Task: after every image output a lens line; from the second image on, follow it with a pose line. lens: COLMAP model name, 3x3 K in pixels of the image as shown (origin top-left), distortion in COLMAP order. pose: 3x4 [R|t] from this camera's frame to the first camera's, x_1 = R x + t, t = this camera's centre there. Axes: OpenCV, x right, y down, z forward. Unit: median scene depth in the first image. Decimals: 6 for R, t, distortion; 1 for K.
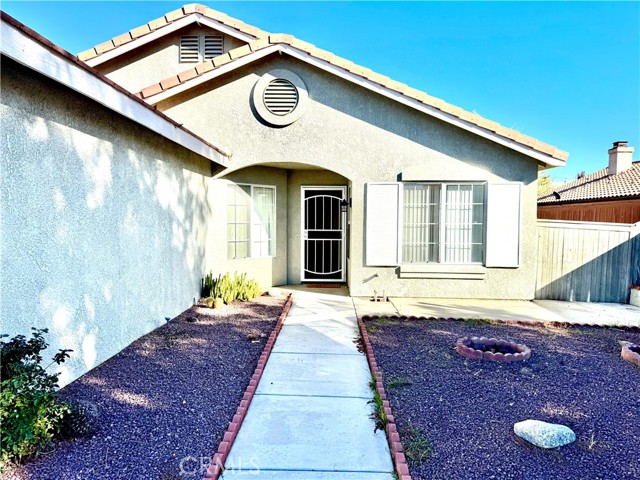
lens RADIAL K [[442.2, 0, 320.5], [0, 442.2, 244.3], [0, 0, 1]] dist [0.009446, -0.001832]
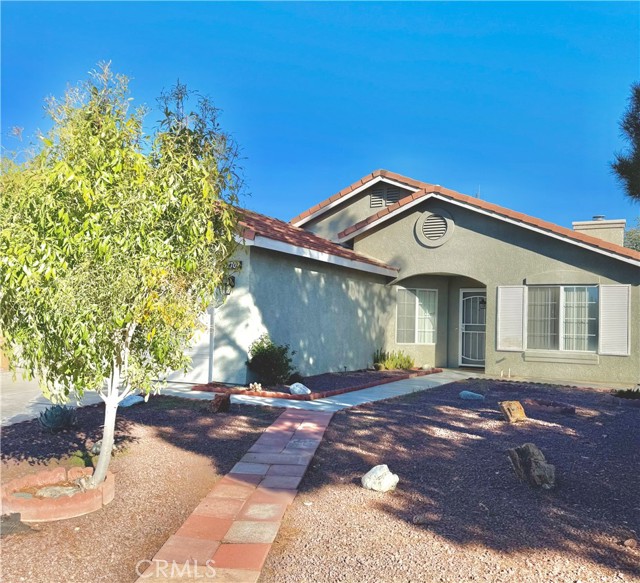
lens RADIAL K [[494.6, 0, 319.0], [0, 494.6, 294.3], [0, 0, 1]] dist [-0.008893, -0.001923]
pose [[0.888080, -0.007491, -0.459629, 0.305252], [-0.048158, 0.992849, -0.109231, 0.069179], [0.457160, 0.119141, 0.881368, -0.529619]]
